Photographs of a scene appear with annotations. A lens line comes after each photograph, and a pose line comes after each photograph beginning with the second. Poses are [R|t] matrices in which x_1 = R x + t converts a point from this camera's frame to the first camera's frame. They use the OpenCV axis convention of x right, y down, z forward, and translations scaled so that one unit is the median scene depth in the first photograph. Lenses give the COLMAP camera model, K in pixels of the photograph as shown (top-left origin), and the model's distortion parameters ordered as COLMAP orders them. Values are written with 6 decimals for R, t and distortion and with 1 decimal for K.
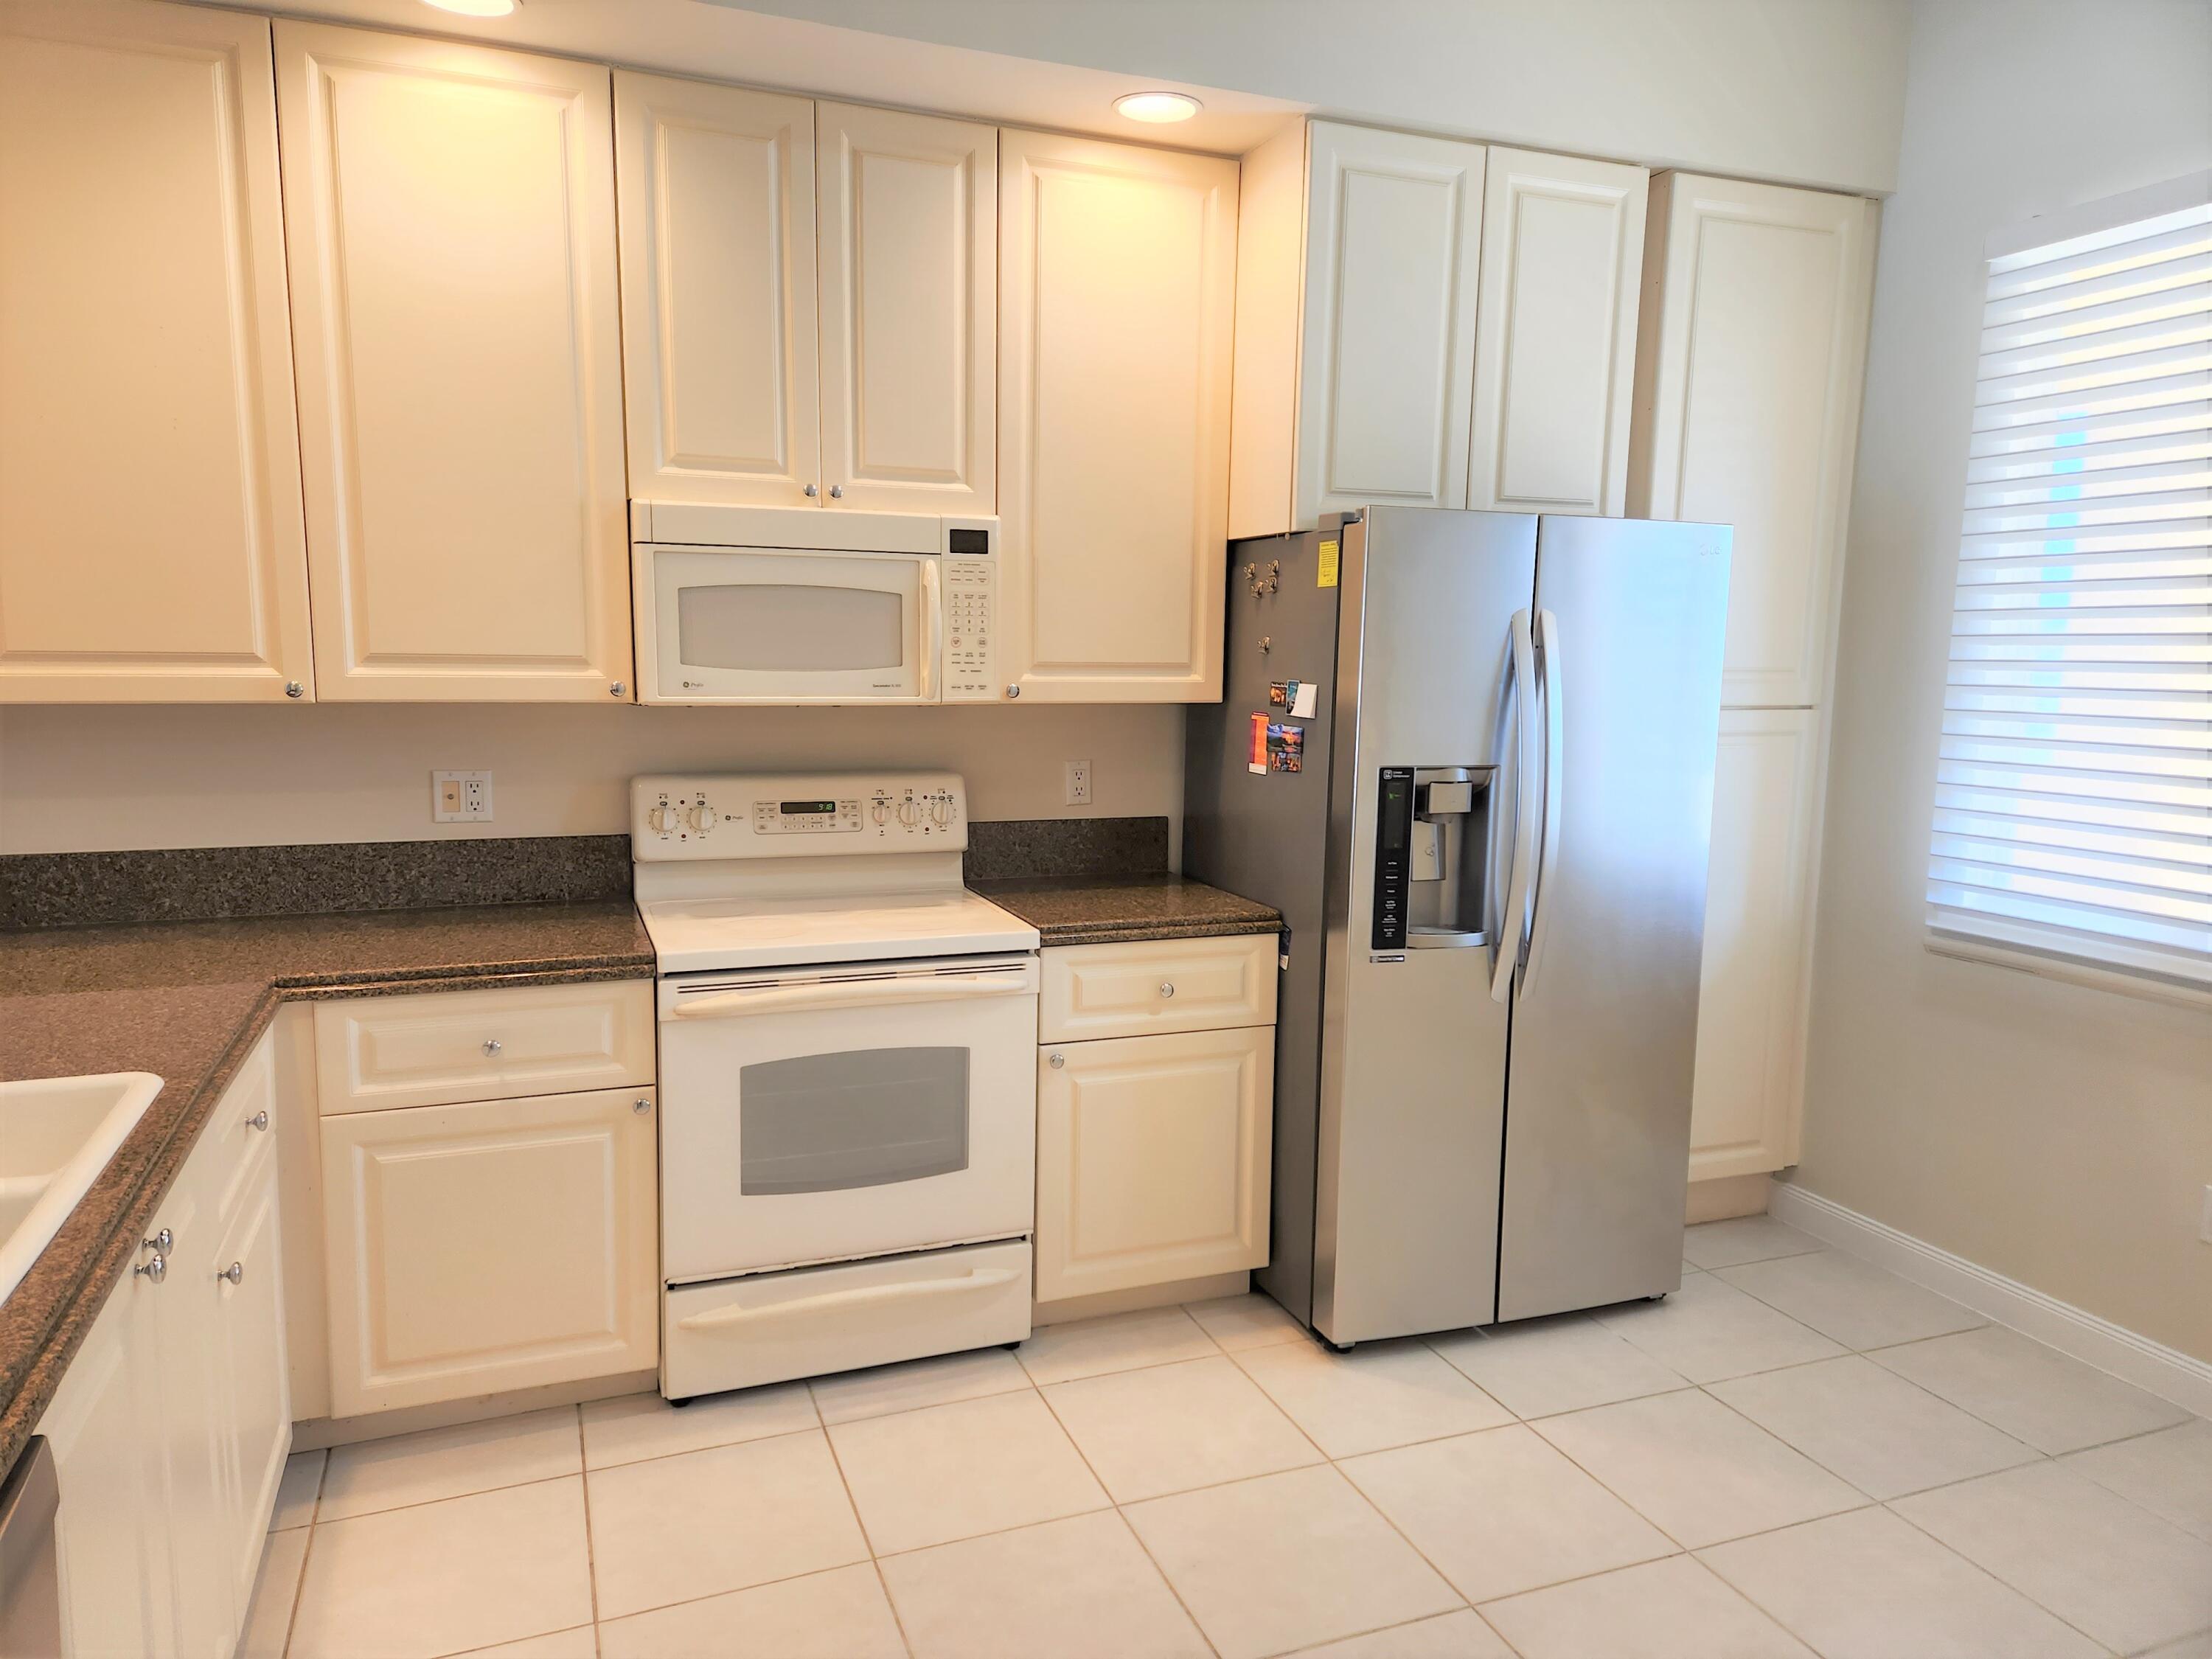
lens RADIAL K [[1440.6, 0, 1096.6], [0, 1440.6, 838.7], [0, 0, 1]] dist [0.070166, -0.053918]
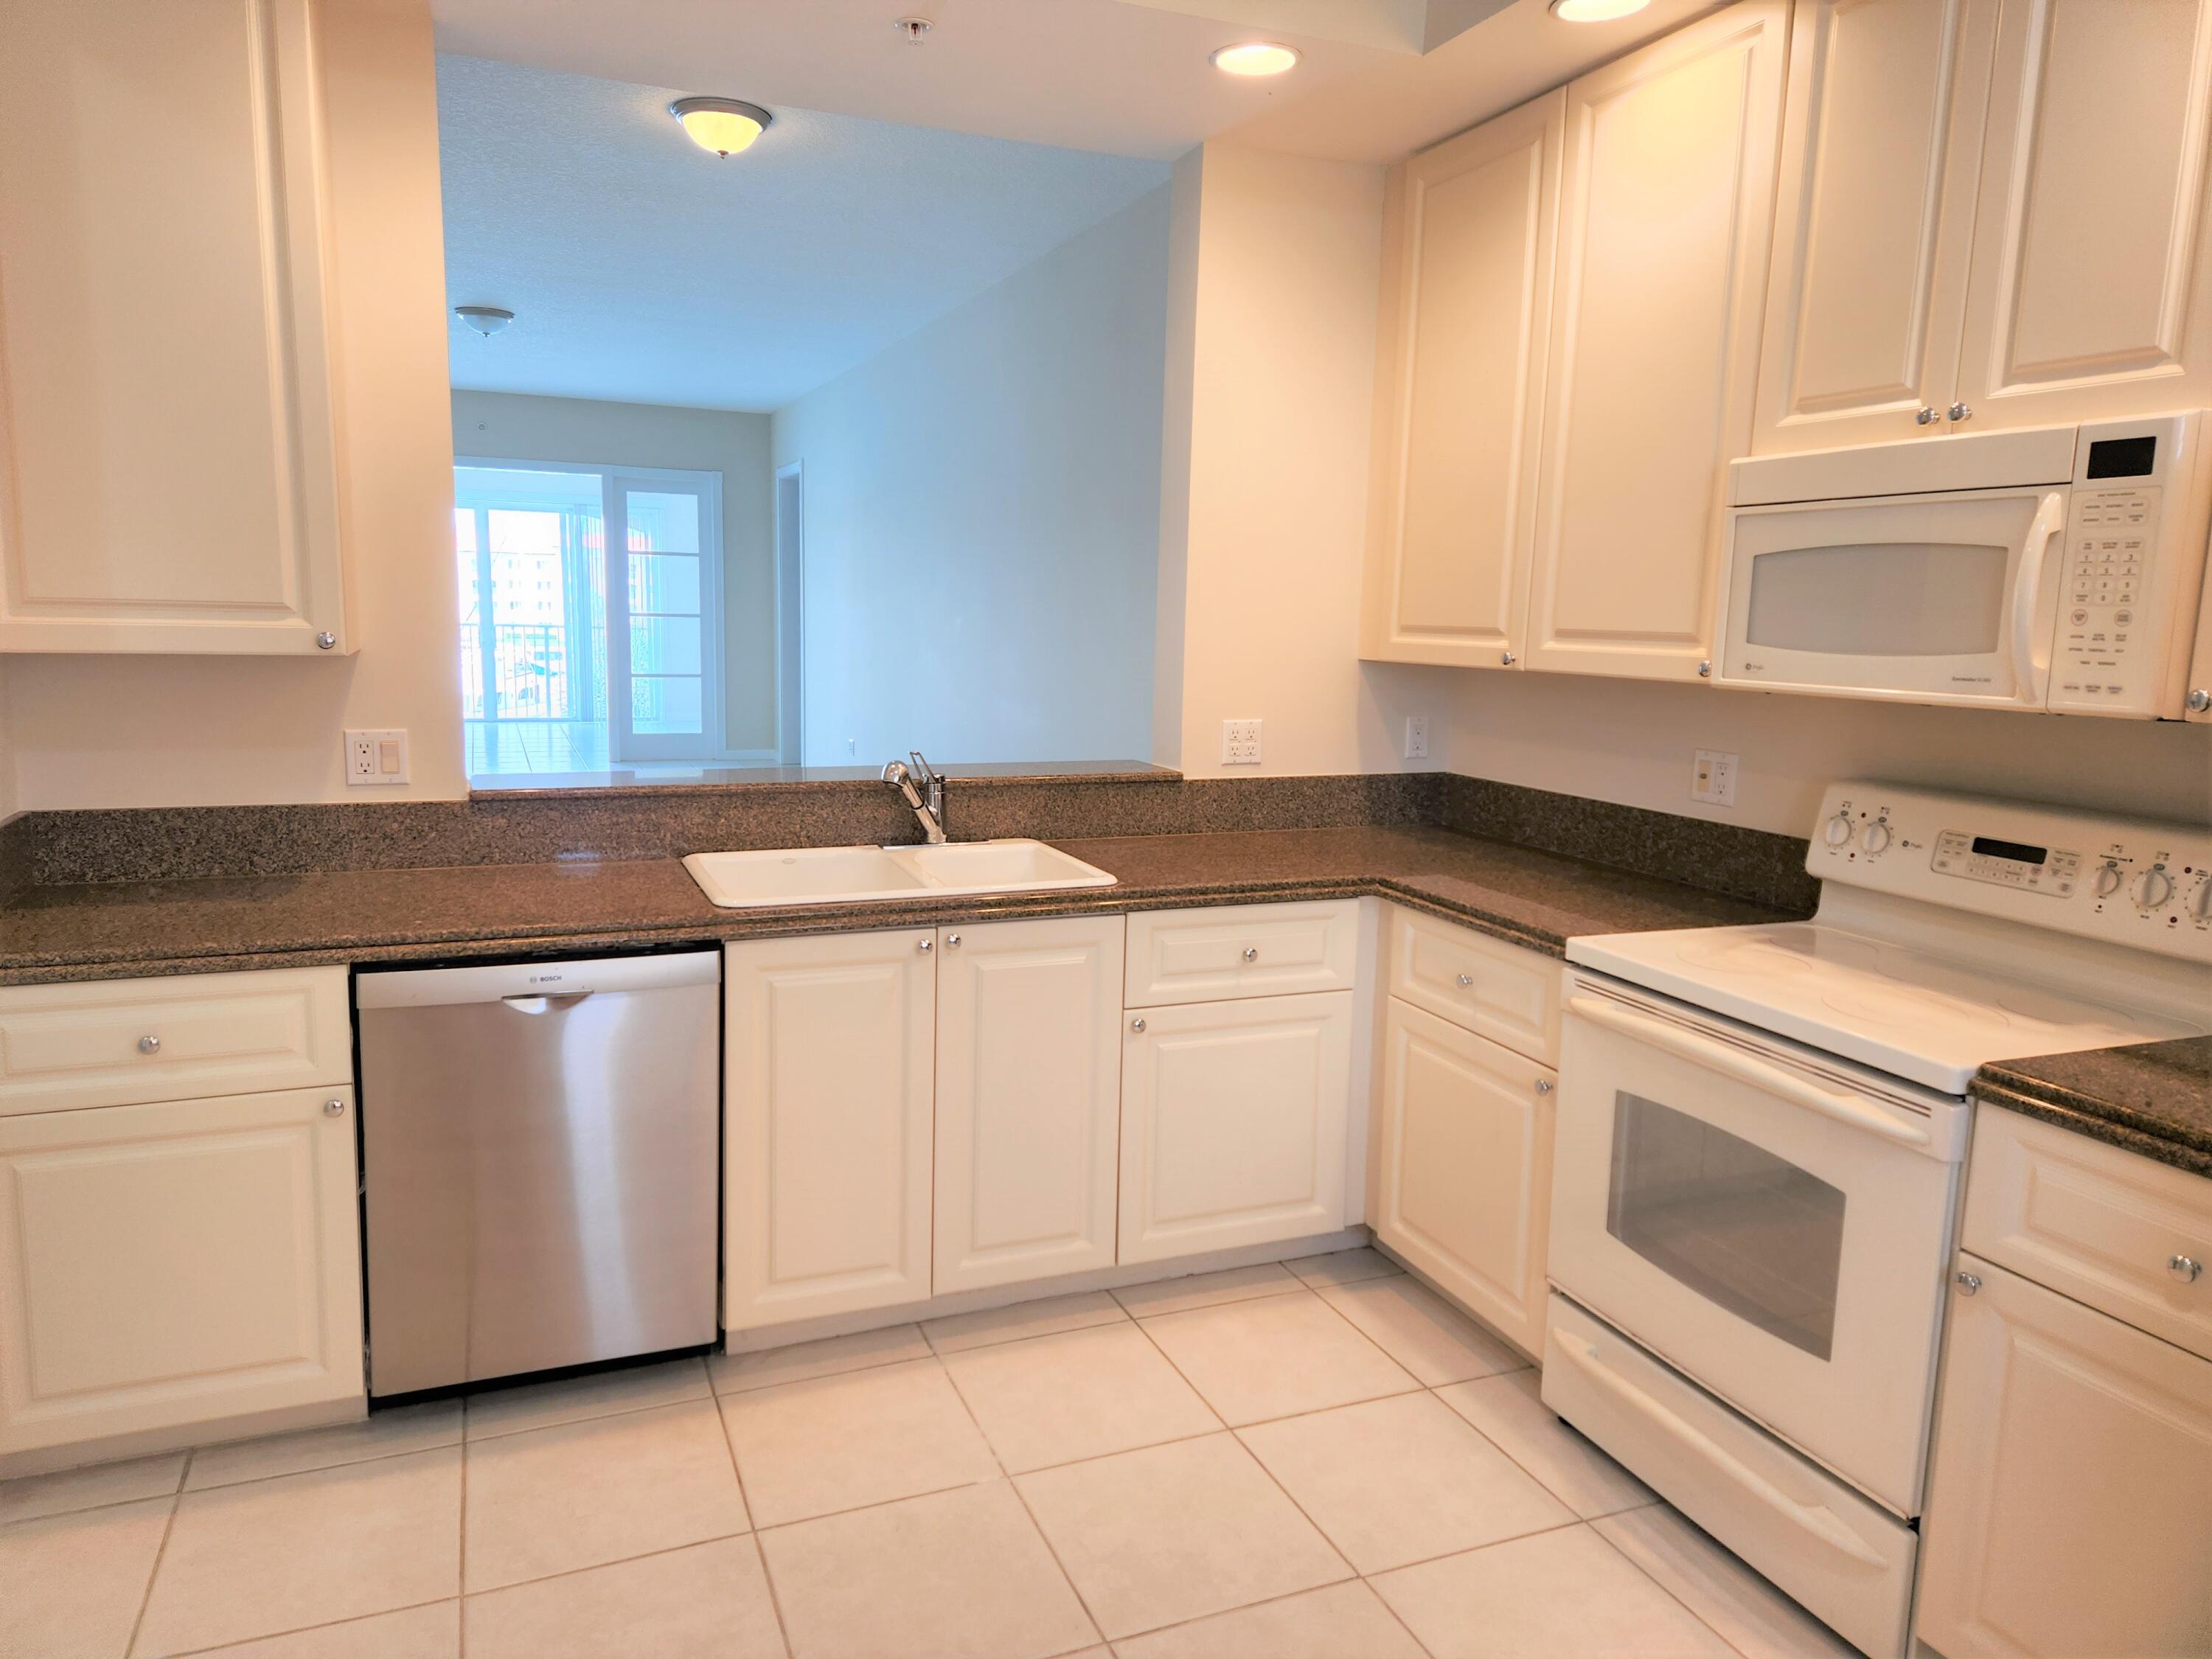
lens RADIAL K [[1467.4, 0, 1090.7], [0, 1467.4, 824.2], [0, 0, 1]] dist [0.068981, -0.060705]
pose [[0.007259, 0.134386, -0.990902, 0.576896], [-0.158843, 0.978502, 0.131541, -0.064528], [0.987277, 0.156443, 0.028449, 0.567773]]
